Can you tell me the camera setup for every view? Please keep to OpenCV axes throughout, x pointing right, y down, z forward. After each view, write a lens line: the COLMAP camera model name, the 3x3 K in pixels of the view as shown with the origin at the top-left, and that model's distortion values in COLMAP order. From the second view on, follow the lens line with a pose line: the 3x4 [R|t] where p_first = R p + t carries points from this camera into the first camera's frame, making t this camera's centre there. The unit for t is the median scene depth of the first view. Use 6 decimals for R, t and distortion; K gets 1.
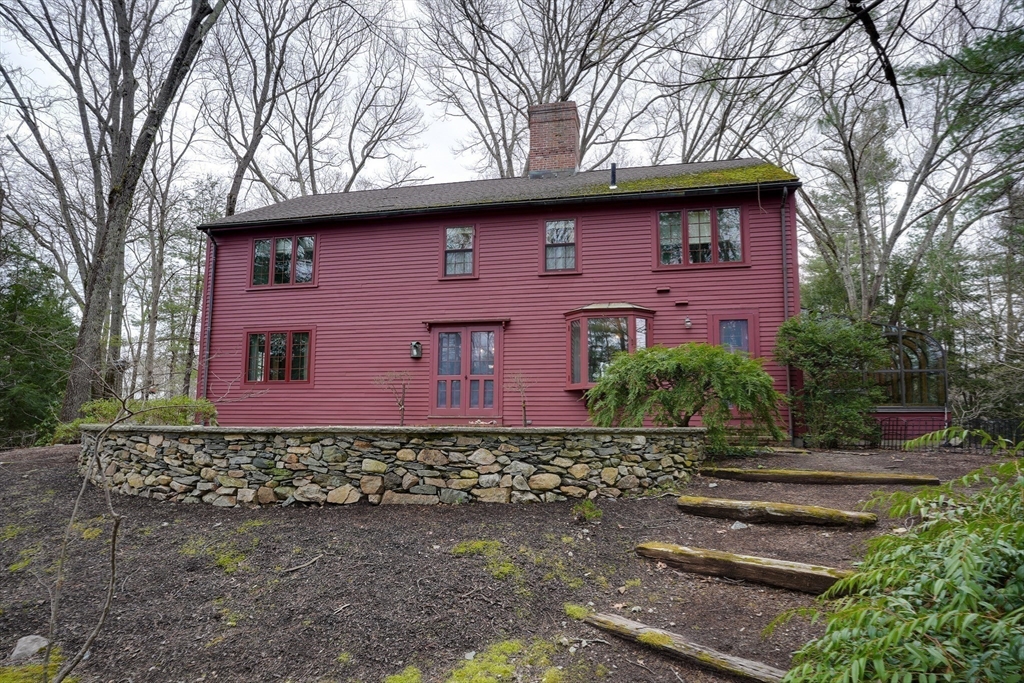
lens RADIAL K [[562.2, 0, 511.4], [0, 562.2, 335.8], [0, 0, 1]] dist [0.006687, 0.000229]
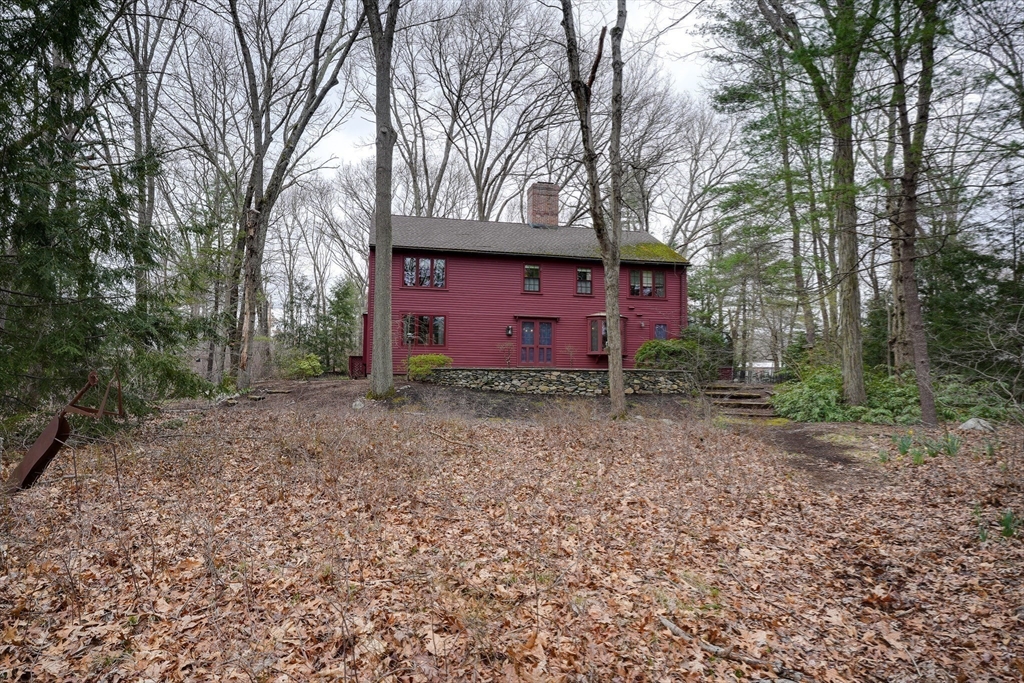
lens RADIAL K [[562.2, 0, 511.4], [0, 562.2, 335.8], [0, 0, 1]] dist [0.006687, 0.000229]
pose [[0.895846, 0.037868, 0.442748, -2.079089], [-0.070372, 0.995879, 0.057213, -0.136796], [-0.438757, -0.082411, 0.894819, -1.338072]]
